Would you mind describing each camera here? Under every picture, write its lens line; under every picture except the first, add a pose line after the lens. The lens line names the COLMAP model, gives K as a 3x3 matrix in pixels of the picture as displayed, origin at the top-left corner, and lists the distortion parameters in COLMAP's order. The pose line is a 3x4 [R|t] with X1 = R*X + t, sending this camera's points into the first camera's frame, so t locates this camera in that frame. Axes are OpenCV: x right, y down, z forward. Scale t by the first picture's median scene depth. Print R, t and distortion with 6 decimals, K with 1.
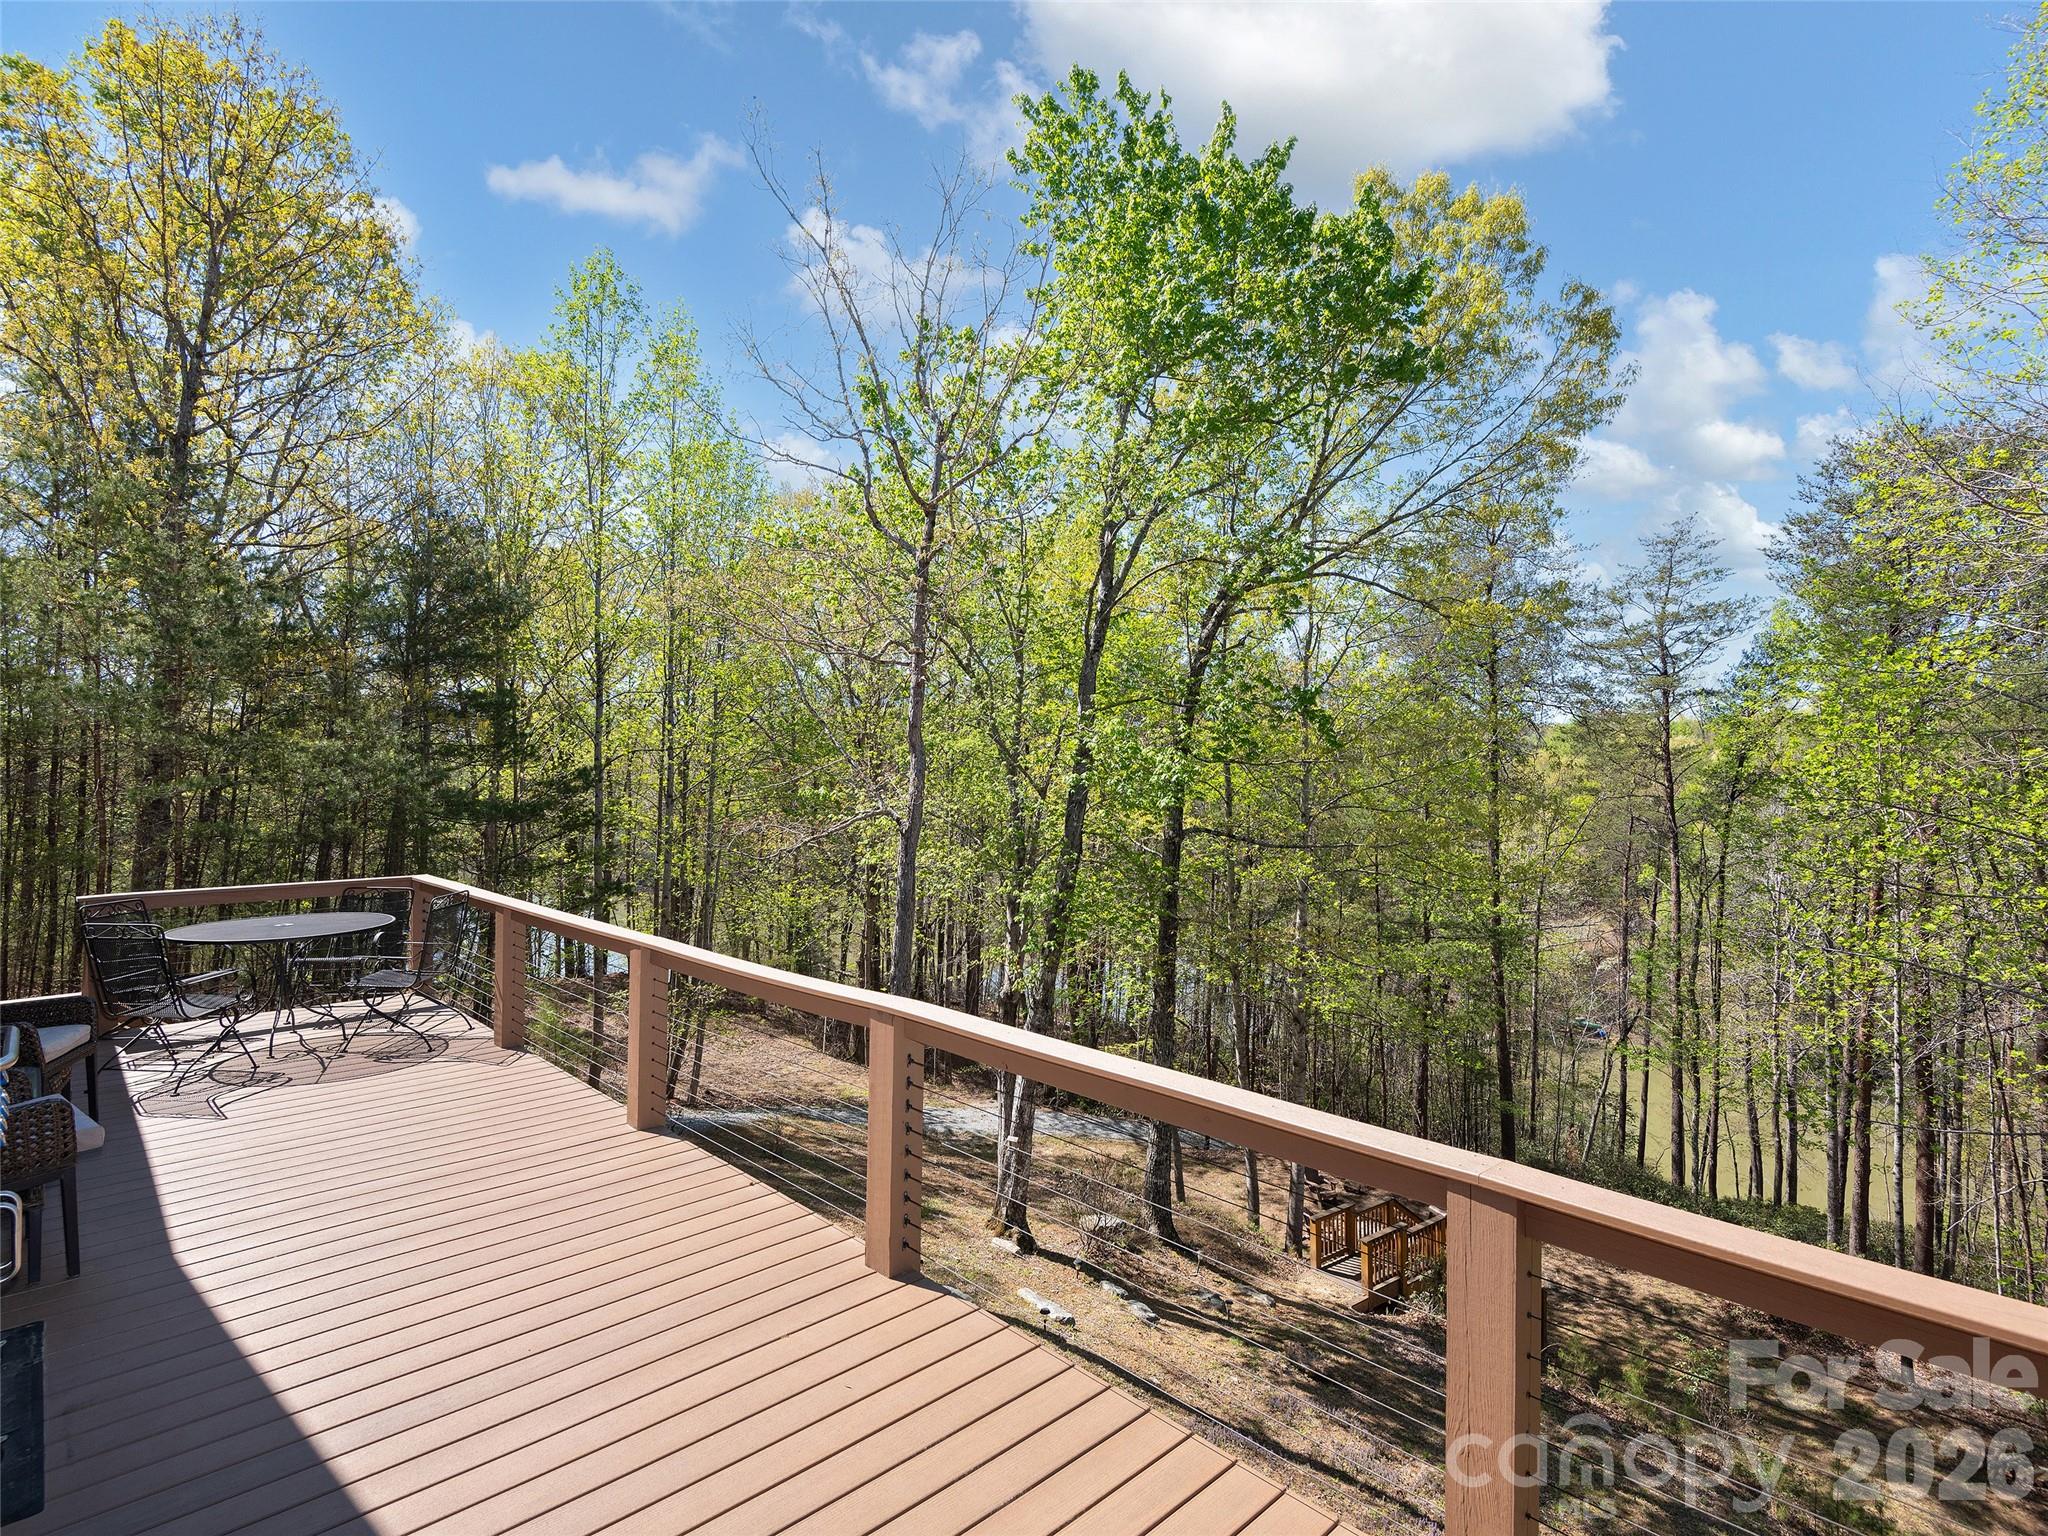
lens RADIAL K [[1031.2, 0, 1018.4], [0, 1031.2, 764.3], [0, 0, 1]] dist [0.033612, -0.025123]
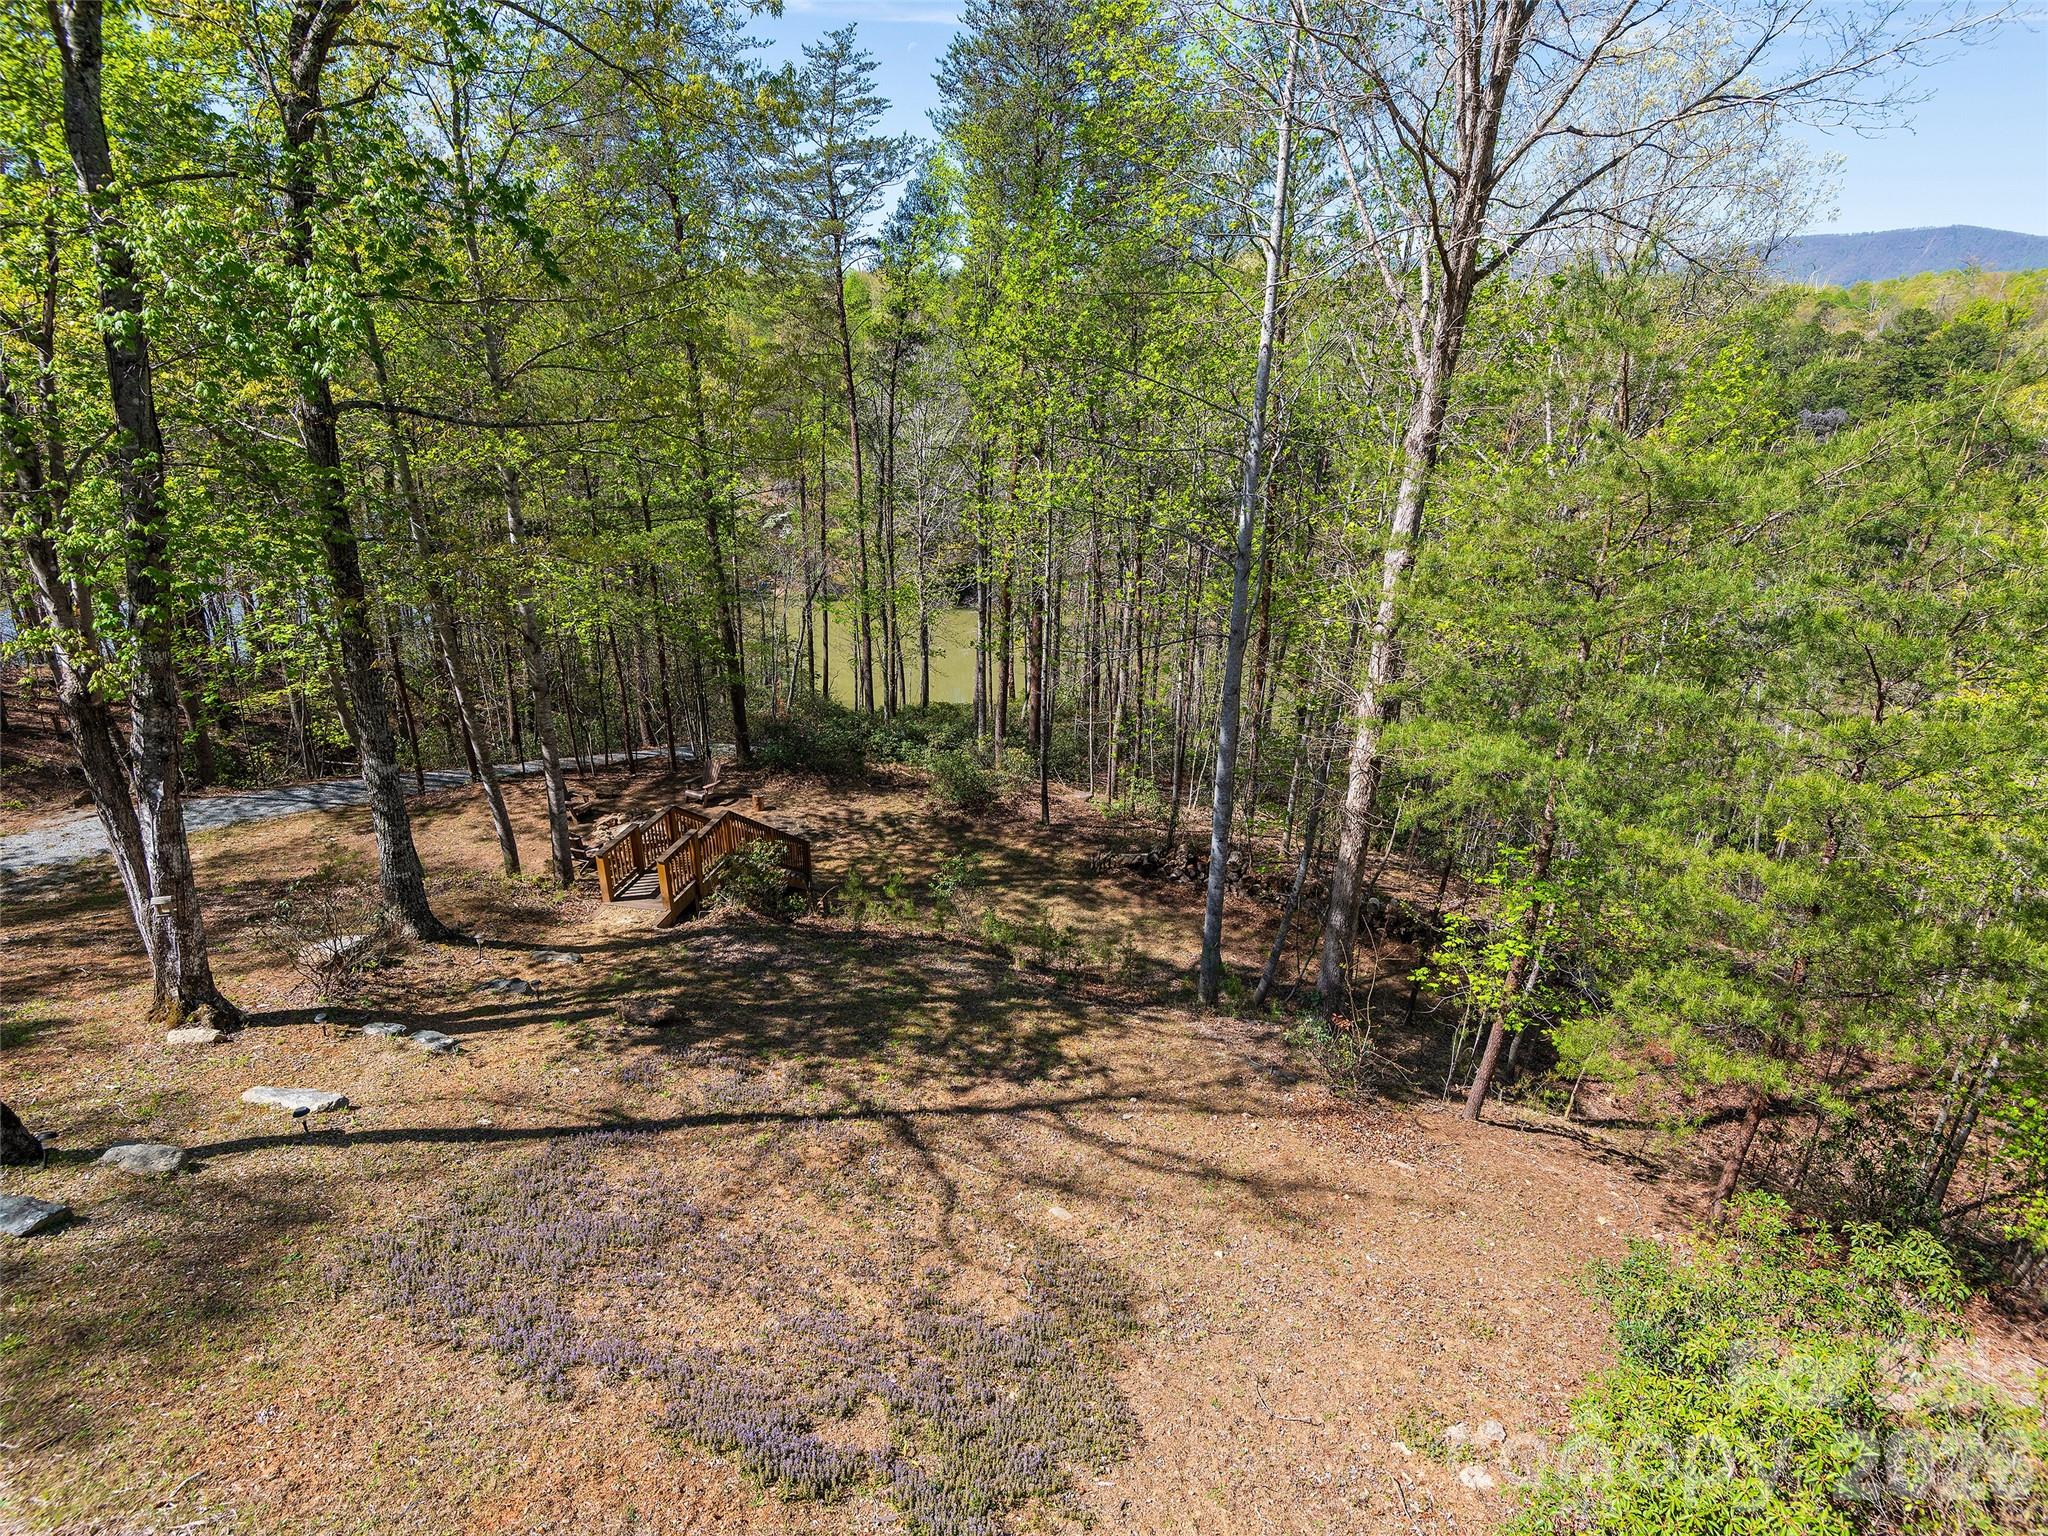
lens RADIAL K [[1031.2, 0, 1018.4], [0, 1031.2, 764.3], [0, 0, 1]] dist [0.033612, -0.025123]
pose [[0.724099, -0.249328, 0.643052, -0.014741], [-0.027905, 0.921016, 0.388524, 0.003135], [-0.689131, -0.299274, 0.659950, 0.185771]]
